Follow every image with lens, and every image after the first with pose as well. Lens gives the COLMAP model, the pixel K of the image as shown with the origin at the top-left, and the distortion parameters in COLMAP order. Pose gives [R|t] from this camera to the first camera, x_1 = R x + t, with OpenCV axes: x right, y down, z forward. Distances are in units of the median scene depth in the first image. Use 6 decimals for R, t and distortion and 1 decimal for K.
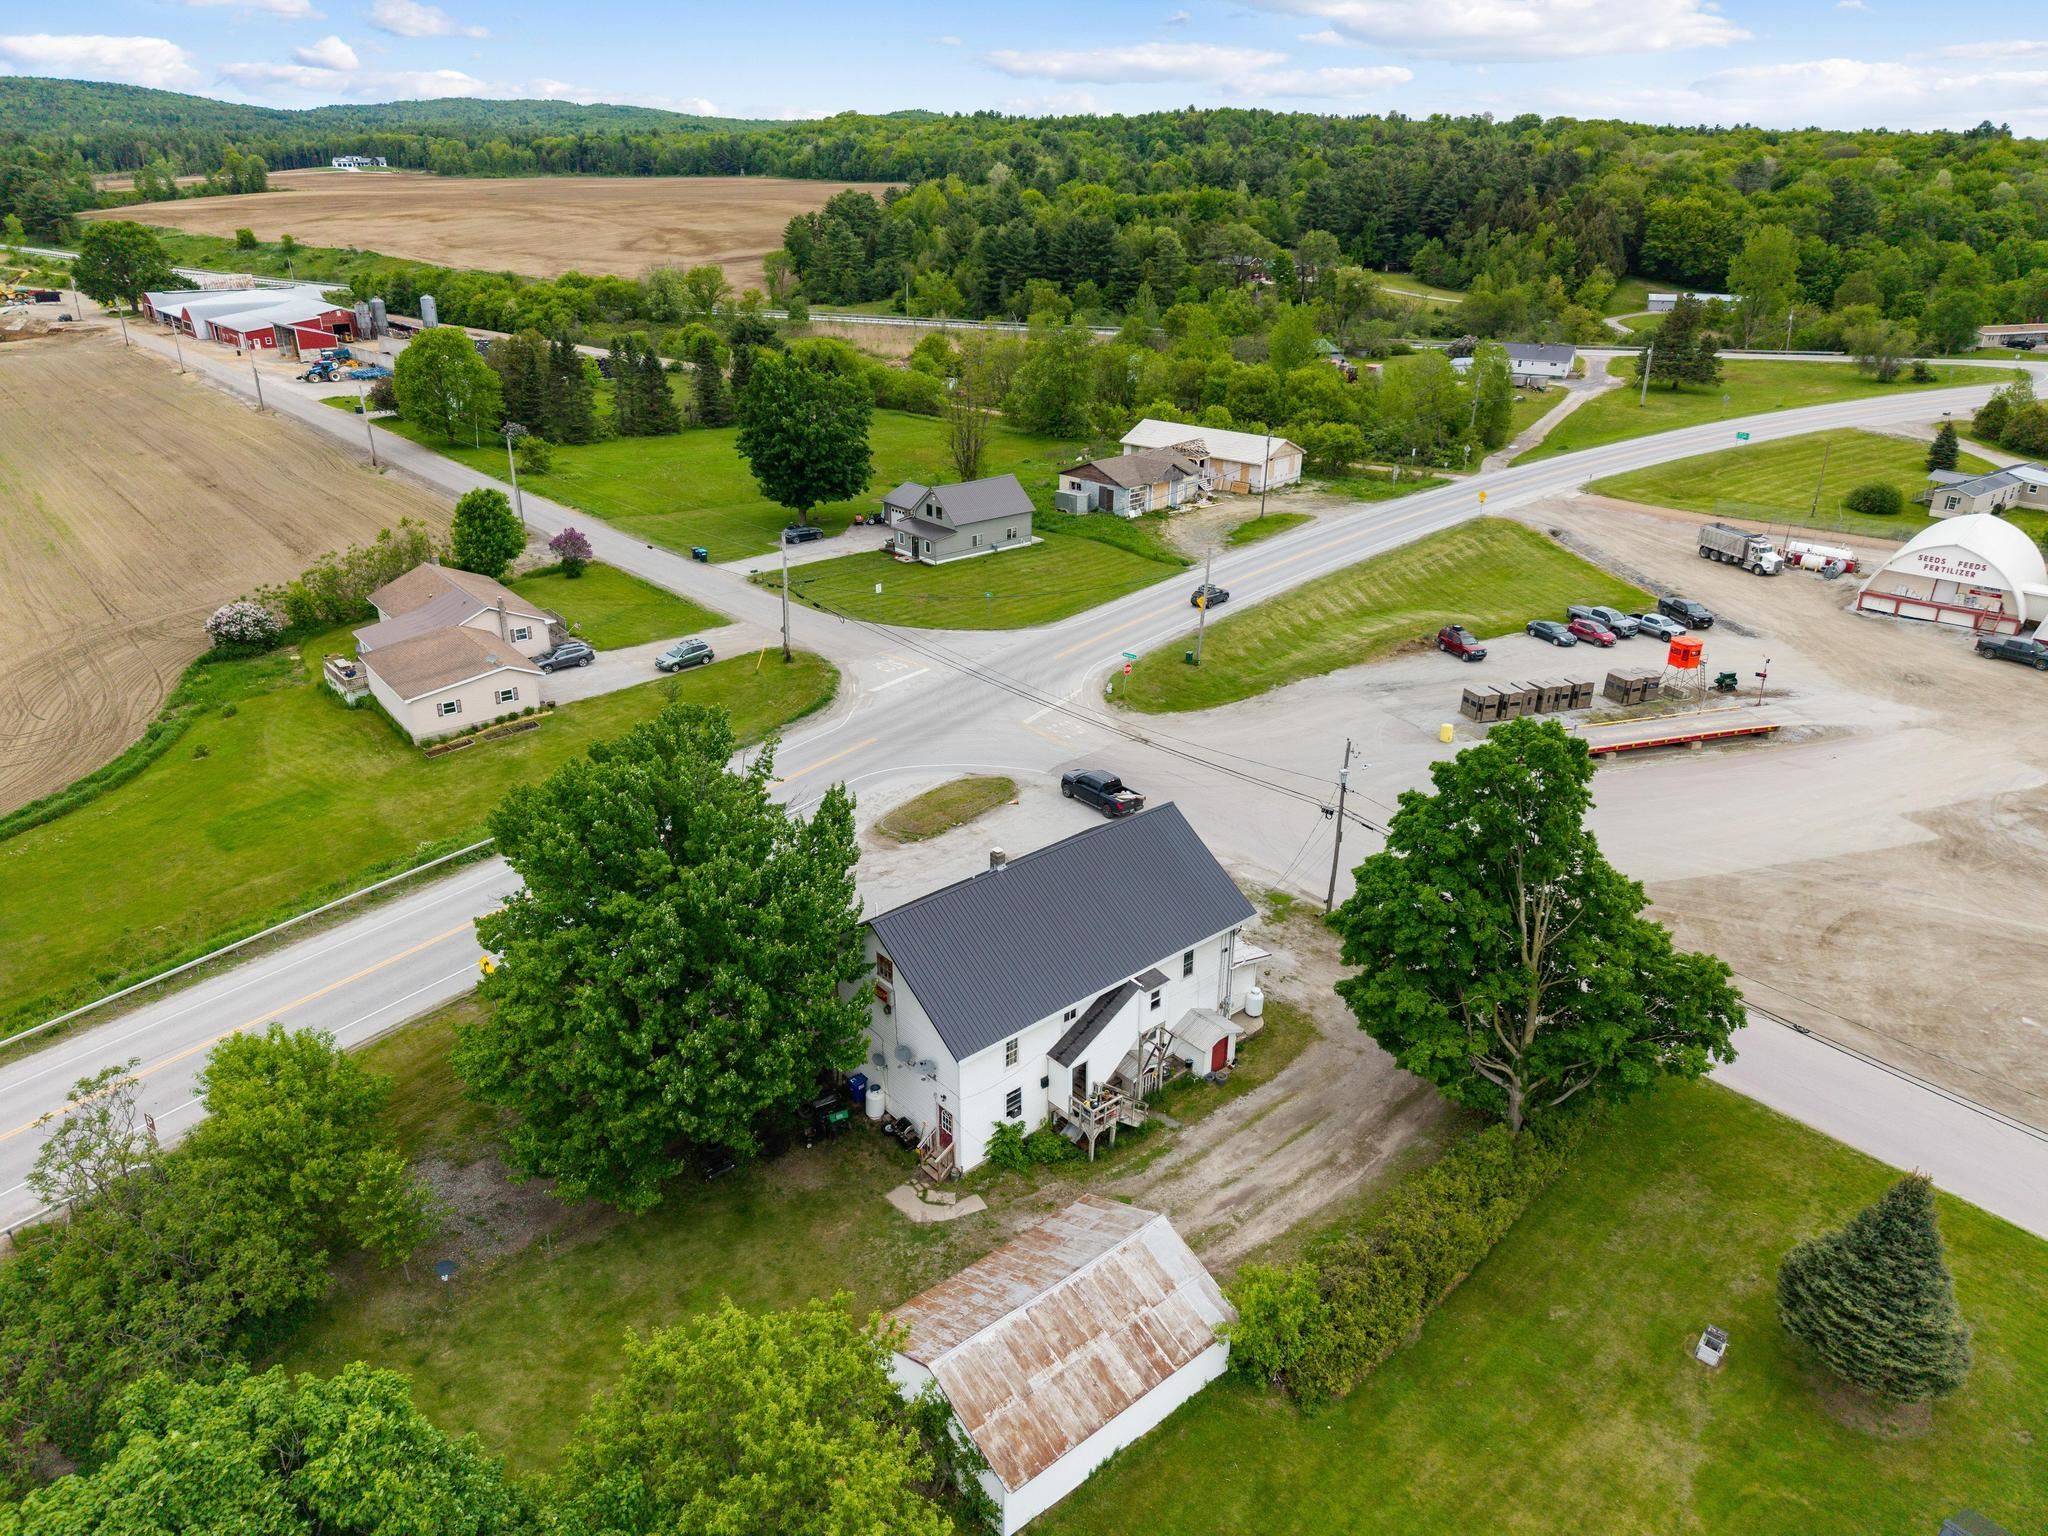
lens RADIAL K [[1372.5, 0, 1024.0], [0, 1372.5, 768.0], [0, 0, 1]] dist [0.038986, -0.040198]
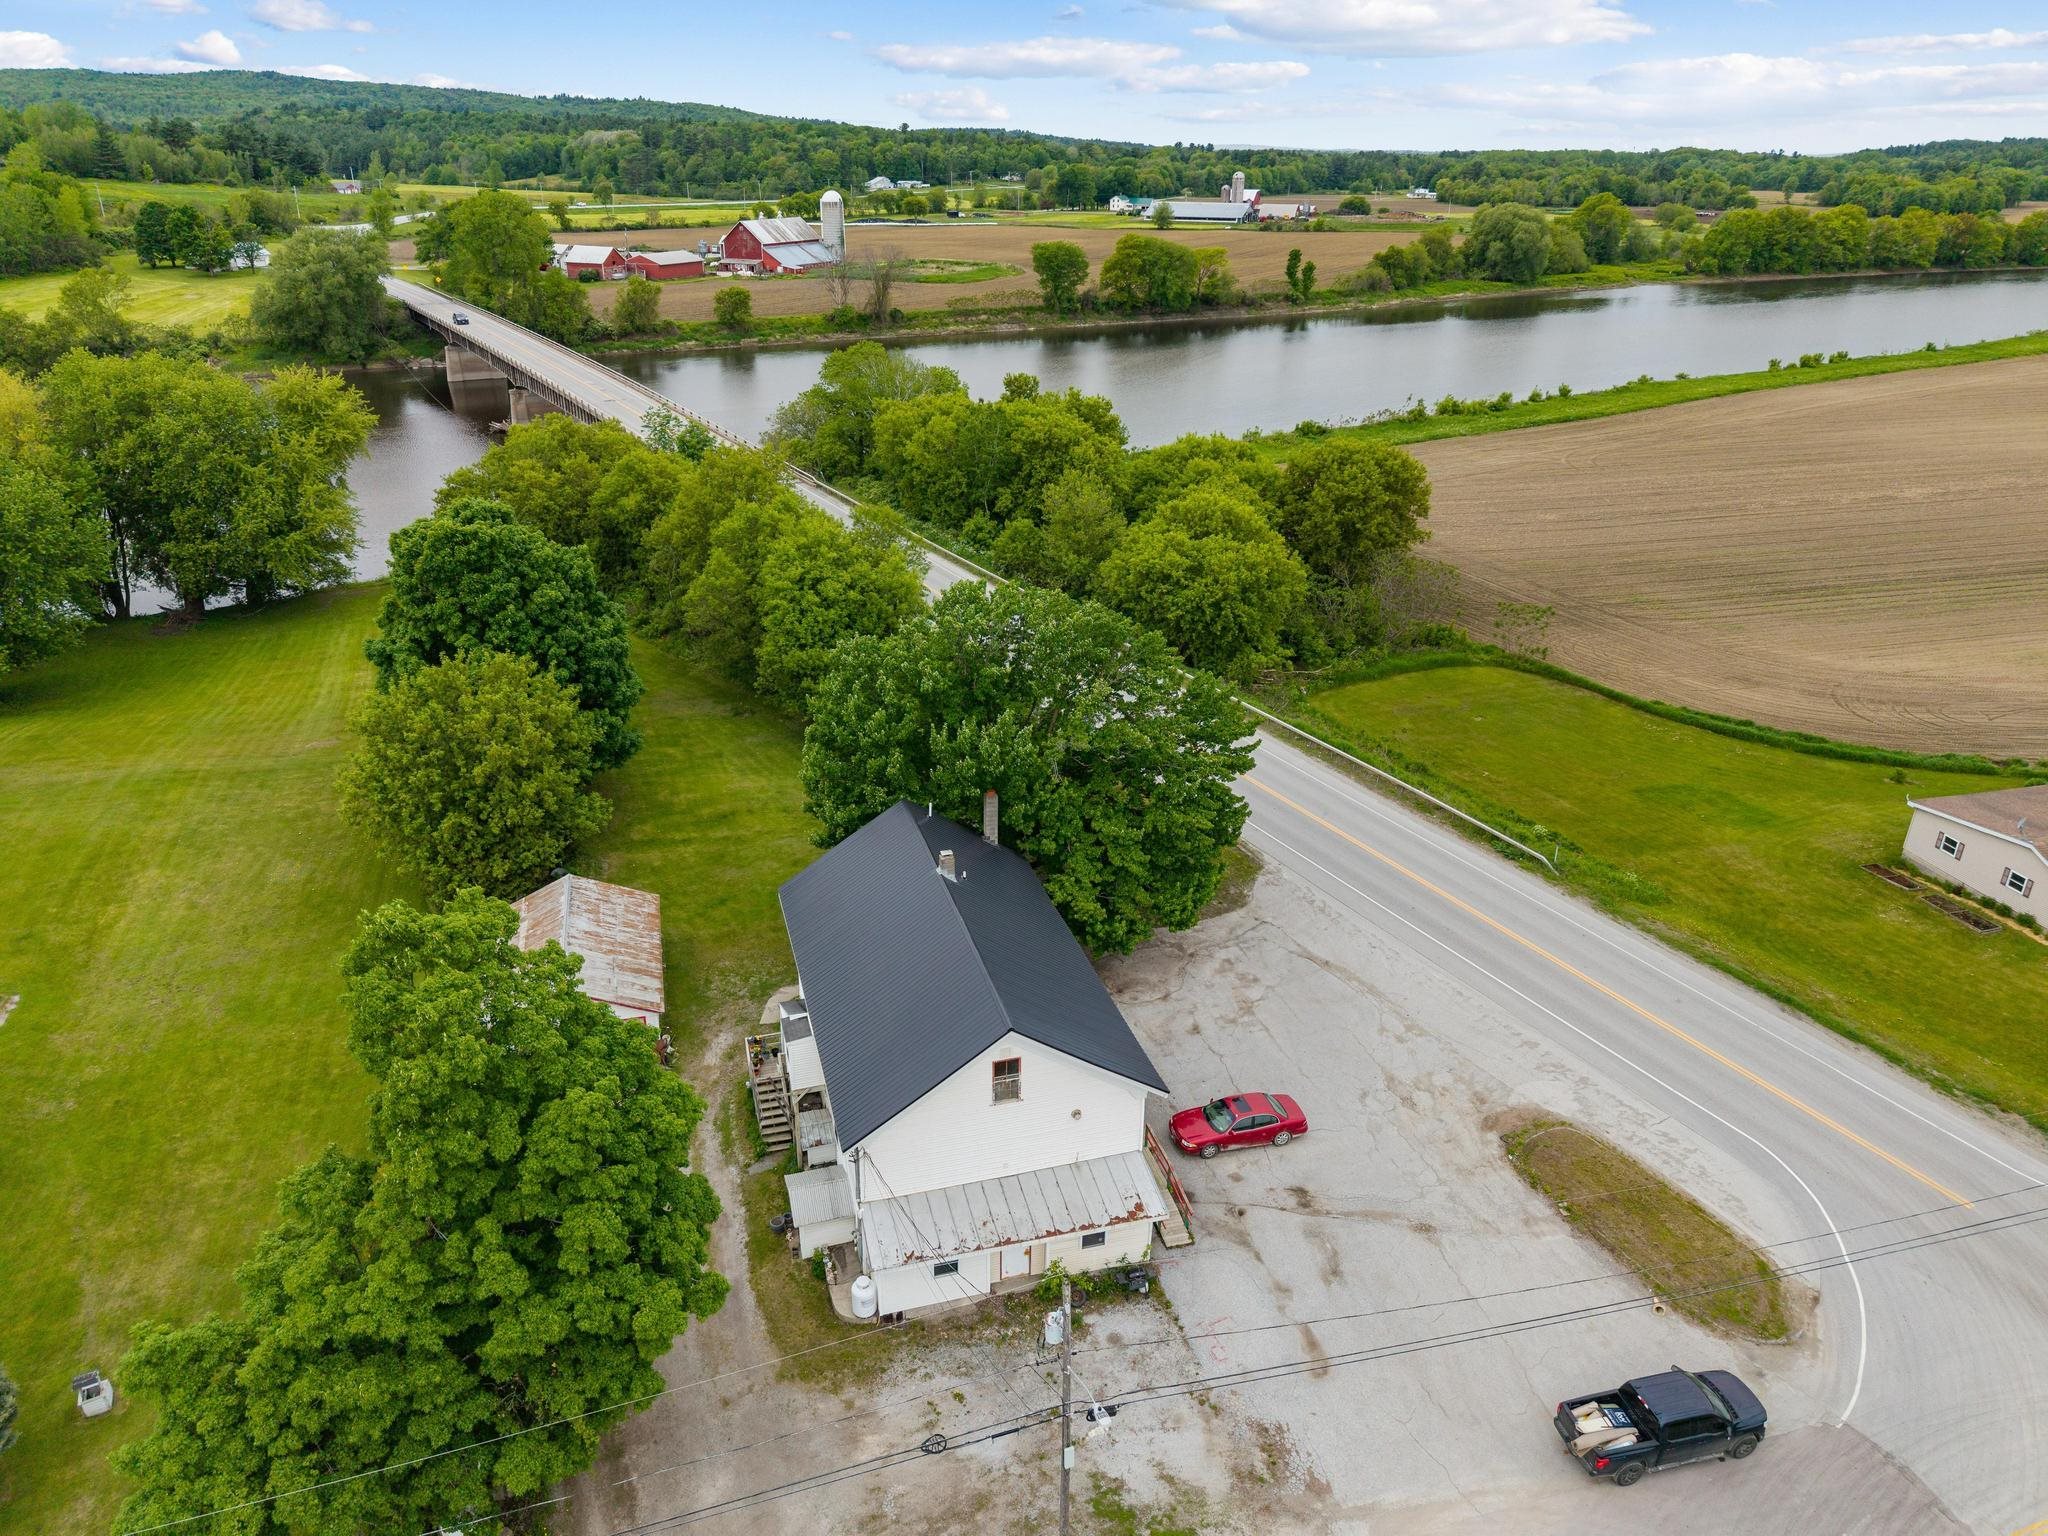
lens RADIAL K [[1371.1, 0, 1019.0], [0, 1371.1, 764.3], [0, 0, 1]] dist [0.023719, -0.022171]
pose [[-0.425123, 0.362383, -0.829427, 0.325255], [-0.373940, 0.764183, 0.525540, -0.226261], [0.824281, 0.533576, -0.189362, 0.561518]]
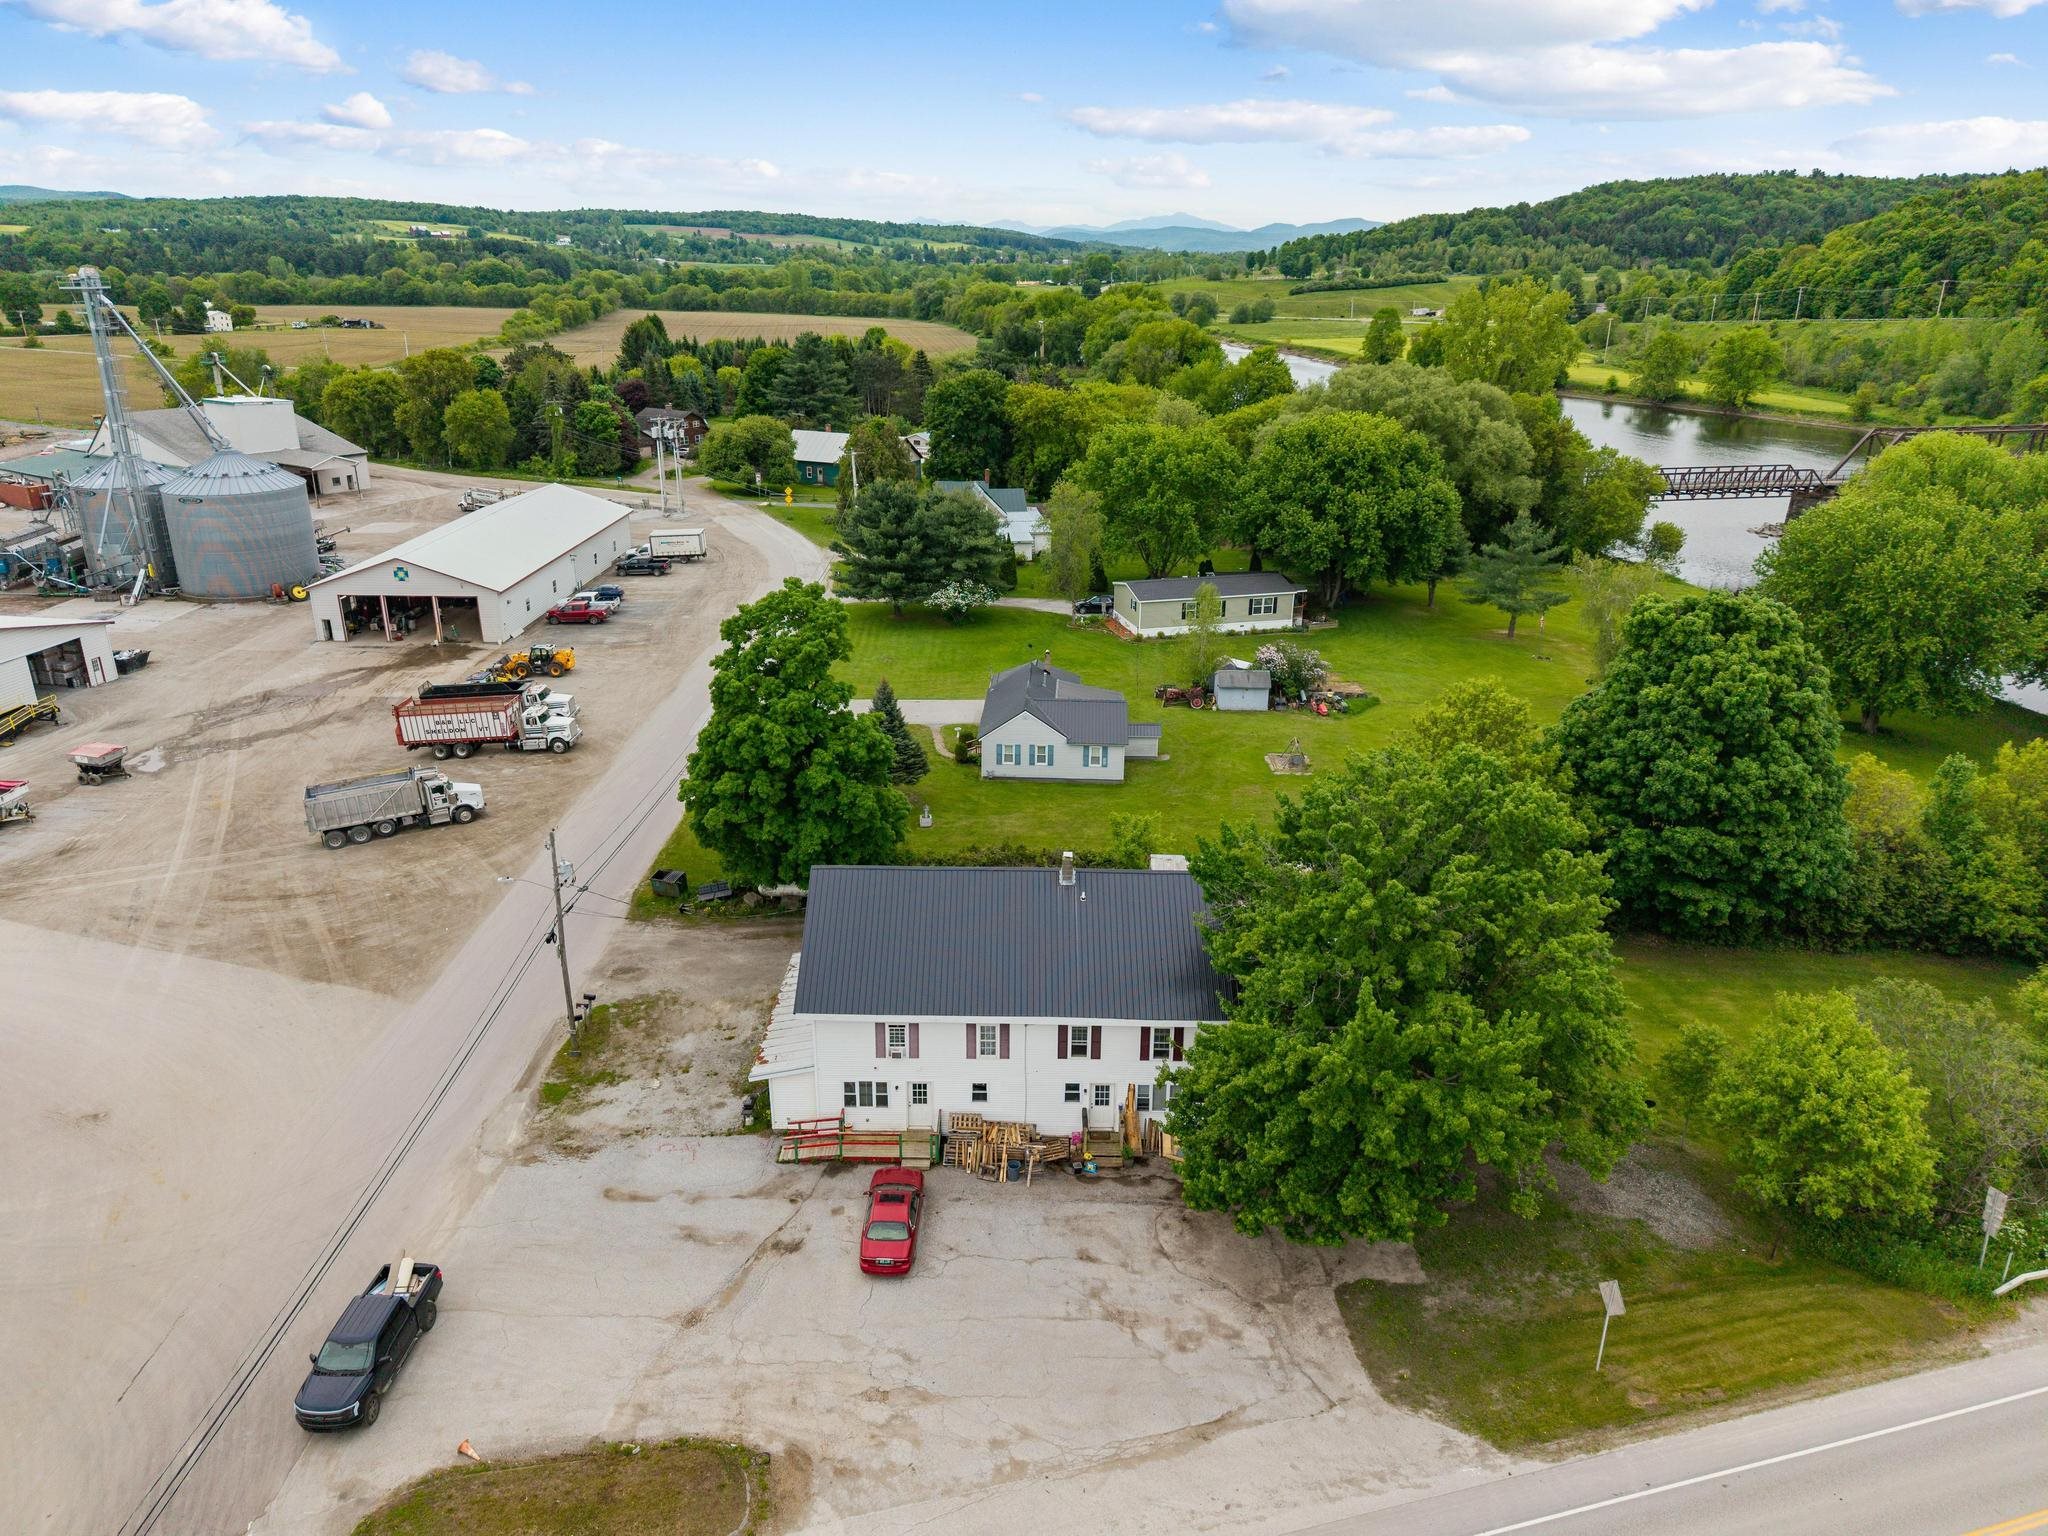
lens RADIAL K [[1371.1, 0, 1019.0], [0, 1371.1, 764.3], [0, 0, 1]] dist [0.023719, -0.022171]
pose [[-0.748198, -0.243271, 0.617268, -0.270666], [0.256067, 0.752392, 0.606906, -0.274960], [-0.612070, 0.612148, -0.500645, 0.696043]]
